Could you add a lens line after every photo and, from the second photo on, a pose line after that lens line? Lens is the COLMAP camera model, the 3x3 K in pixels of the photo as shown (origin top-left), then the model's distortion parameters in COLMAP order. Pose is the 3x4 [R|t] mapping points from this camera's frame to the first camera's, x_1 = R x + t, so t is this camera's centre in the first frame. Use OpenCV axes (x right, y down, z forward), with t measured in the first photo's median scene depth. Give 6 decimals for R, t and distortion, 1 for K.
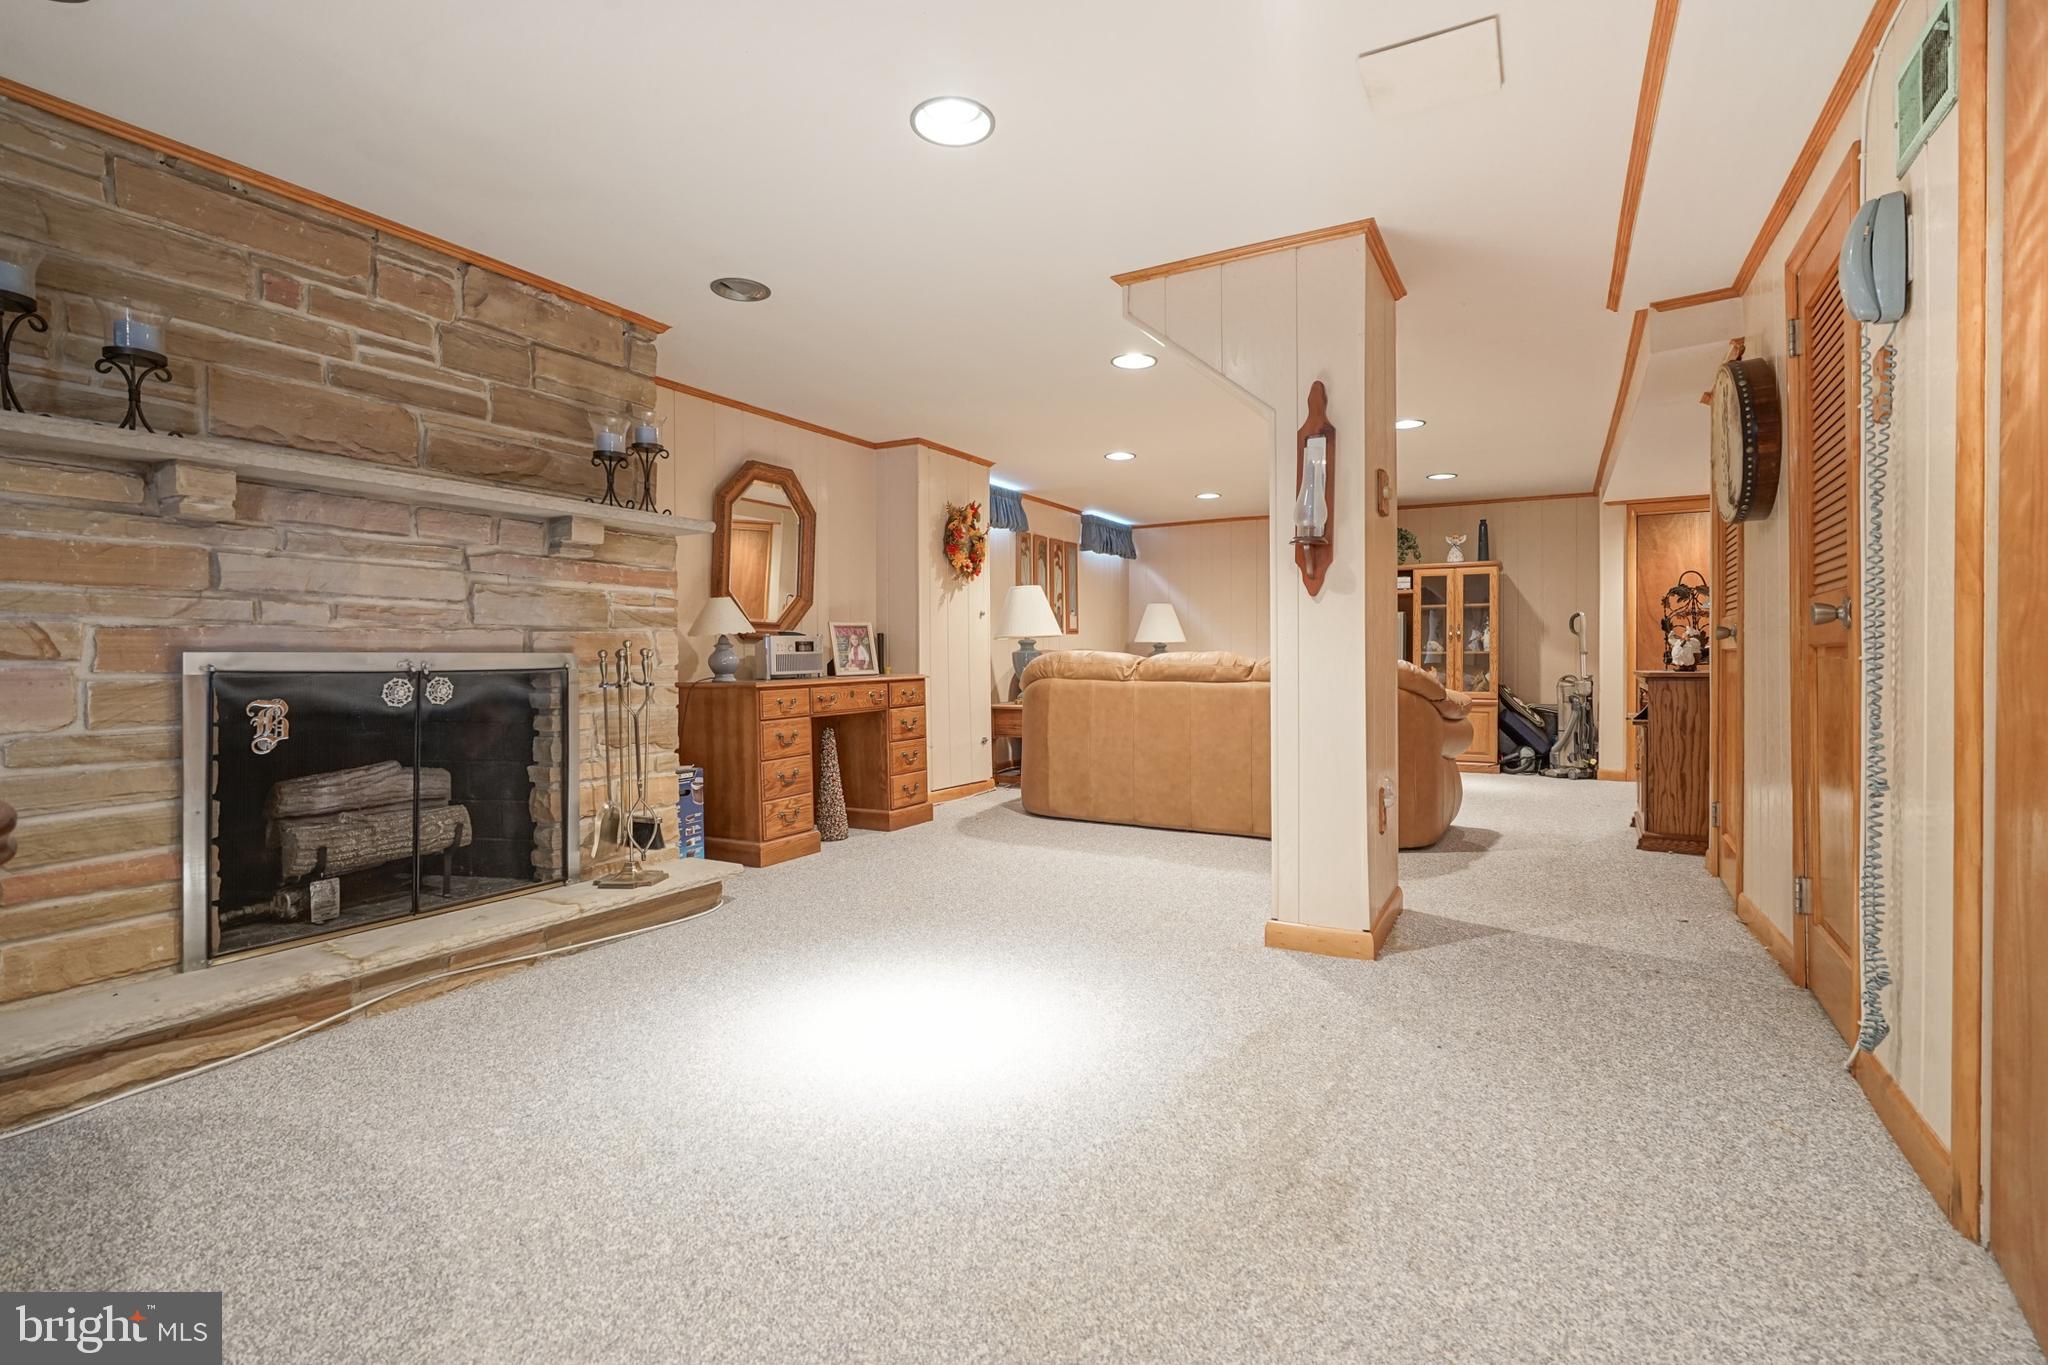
lens RADIAL K [[938.7, 0, 1016.6], [0, 938.7, 662.5], [0, 0, 1]] dist [-0.000609, 0.000102]
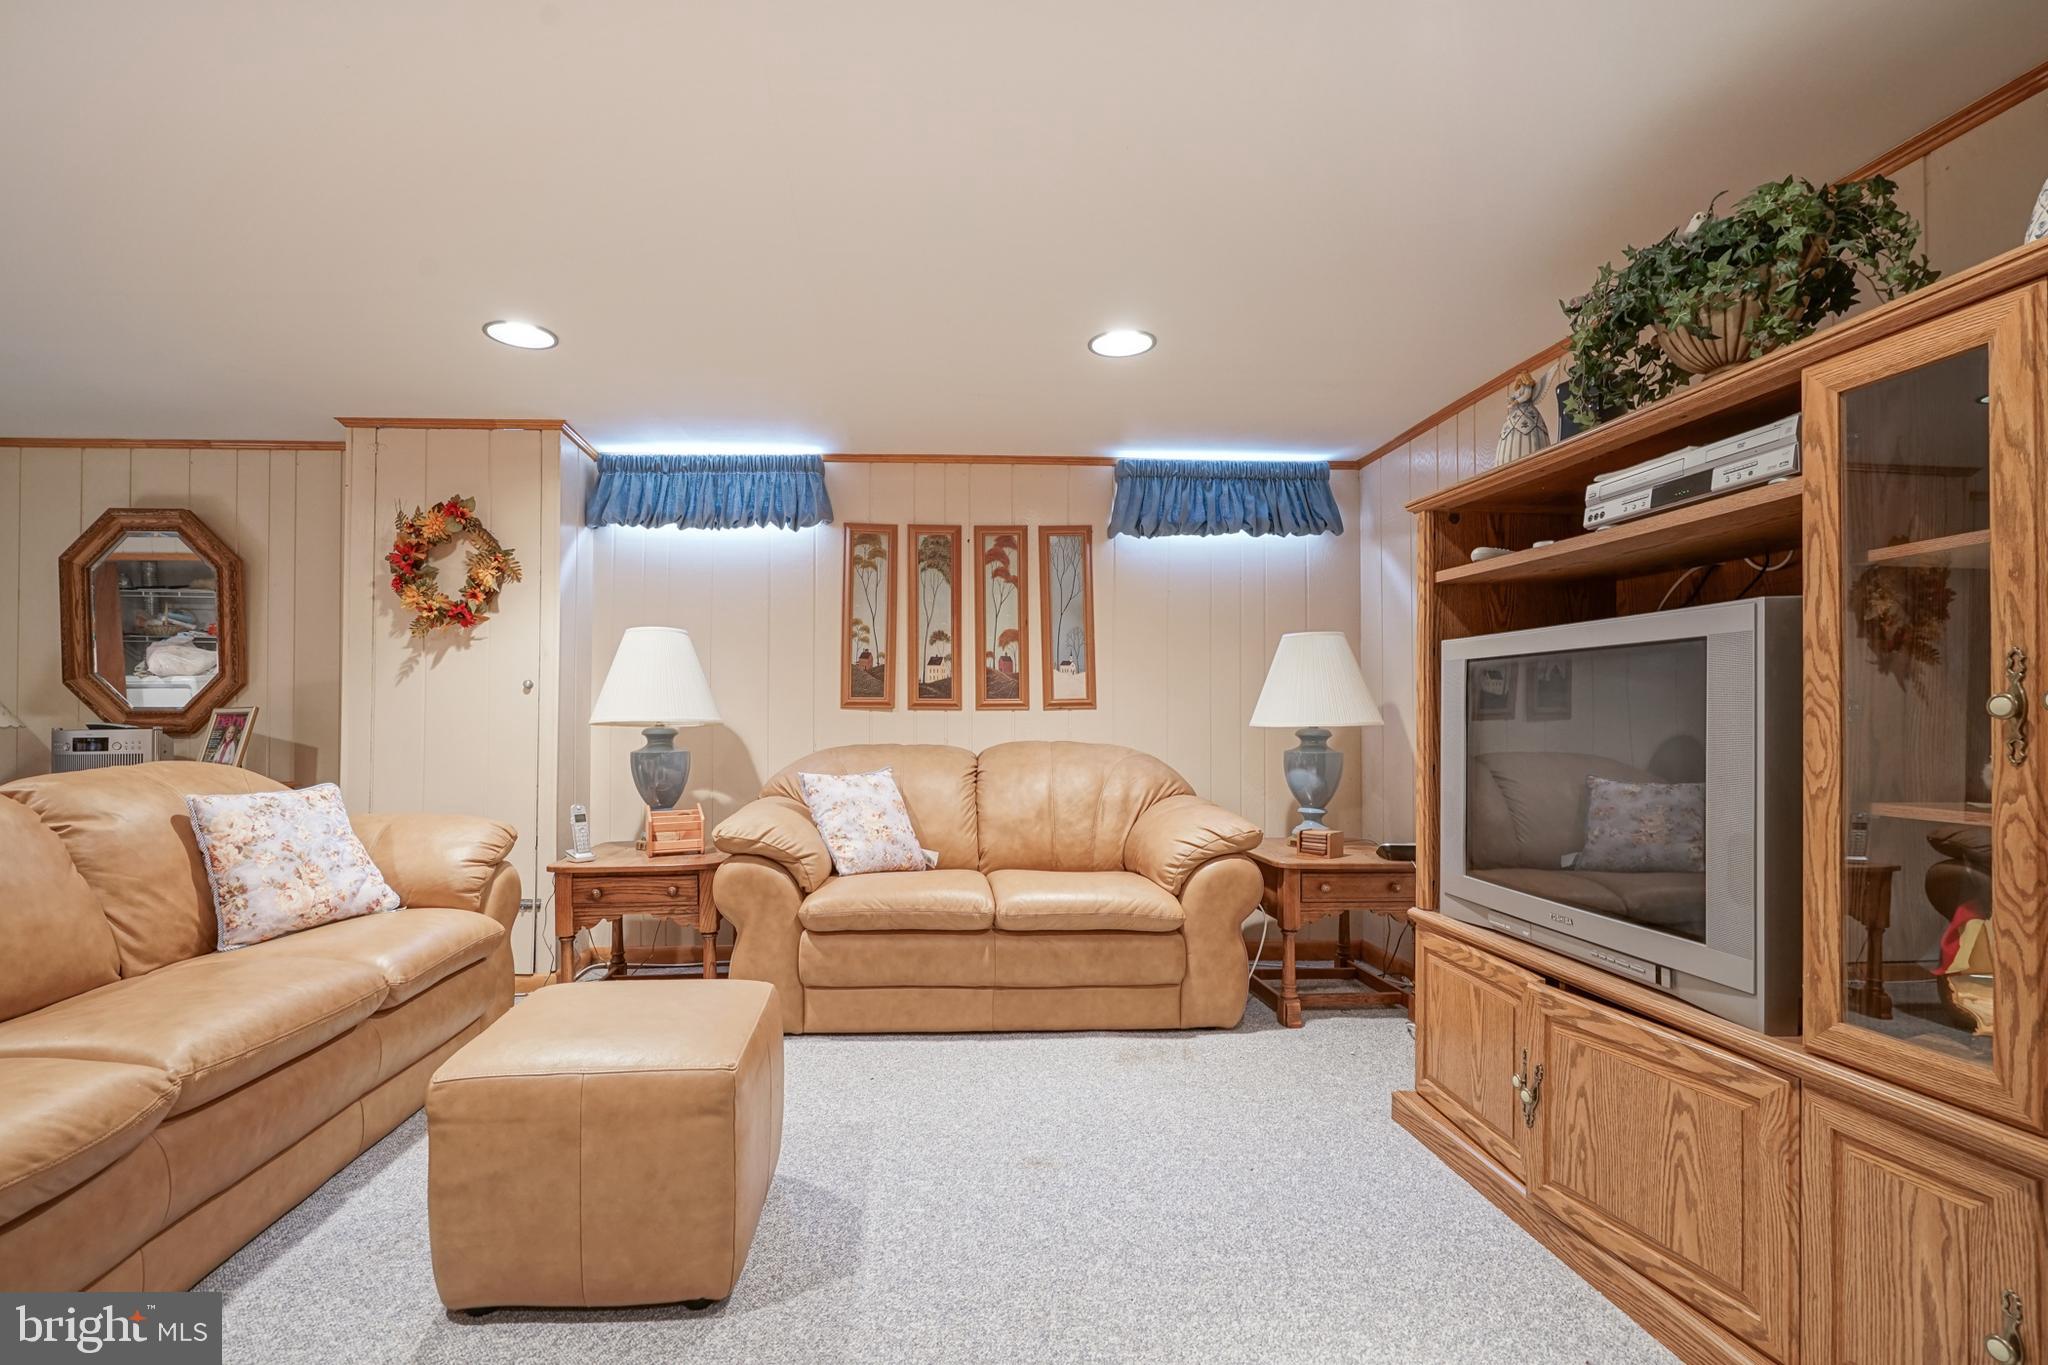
lens RADIAL K [[946.6, 0, 940.7], [0, 946.6, 711.3], [0, 0, 1]] dist [0.000455, 0.000109]
pose [[0.530994, -0.005362, -0.847358, 1.142011], [-0.008265, 0.999900, -0.011507, -0.059636], [0.847335, 0.013114, 0.530897, 1.736819]]
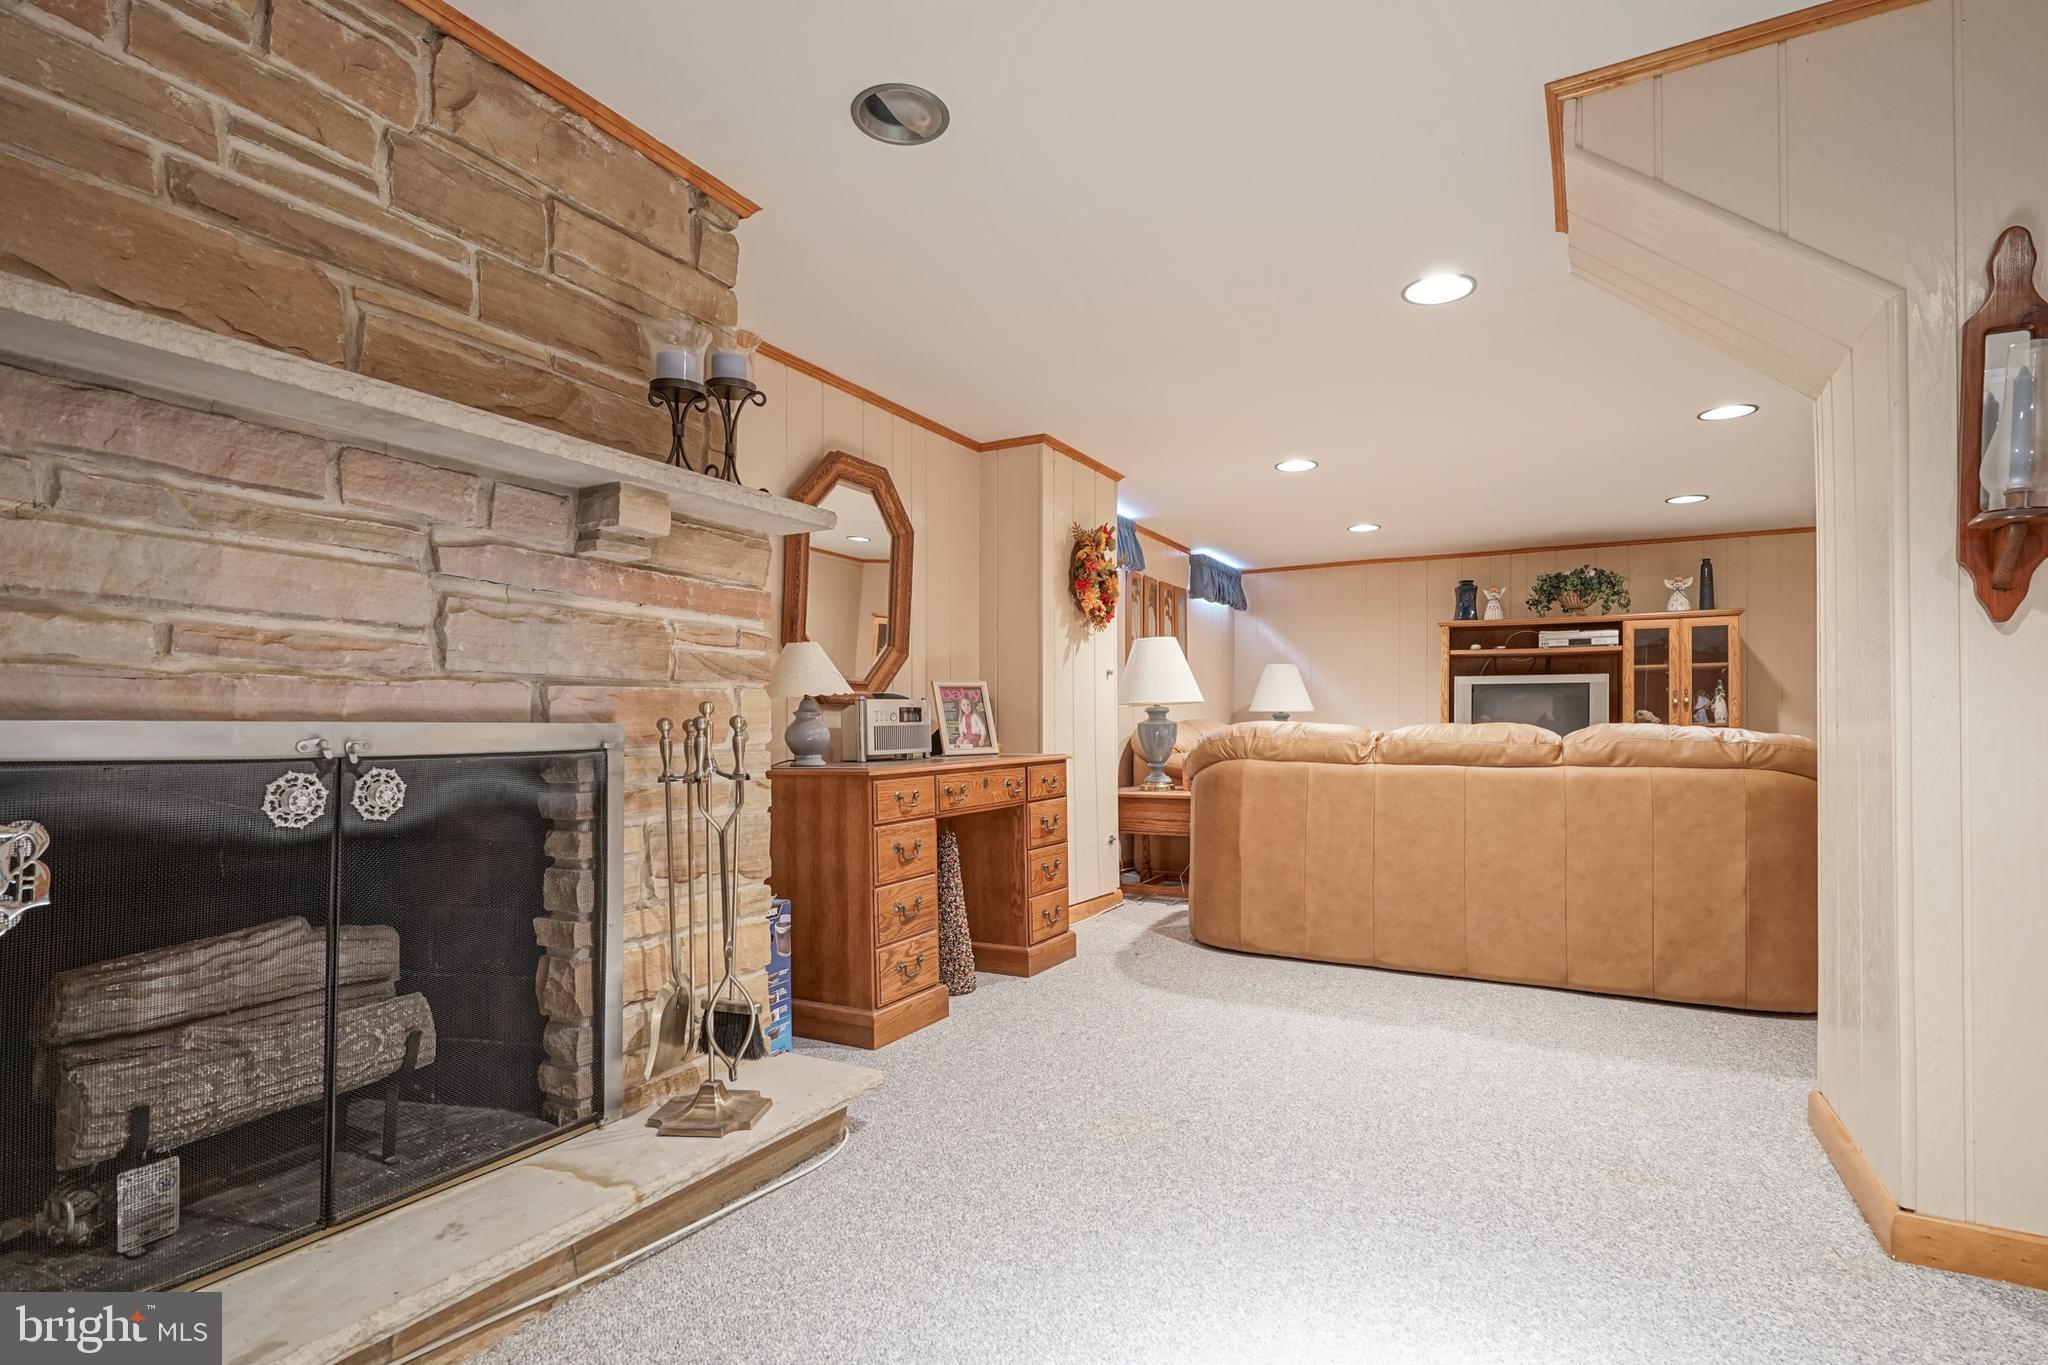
lens RADIAL K [[998.6, 0, 1027.4], [0, 998.6, 717.2], [0, 0, 1]] dist [-0.000437, 0.000003]
pose [[0.999897, 0.001607, 0.014228, -0.221885], [-0.001360, 0.999849, -0.017326, -0.003476], [-0.014254, 0.017305, 0.999749, 0.371184]]
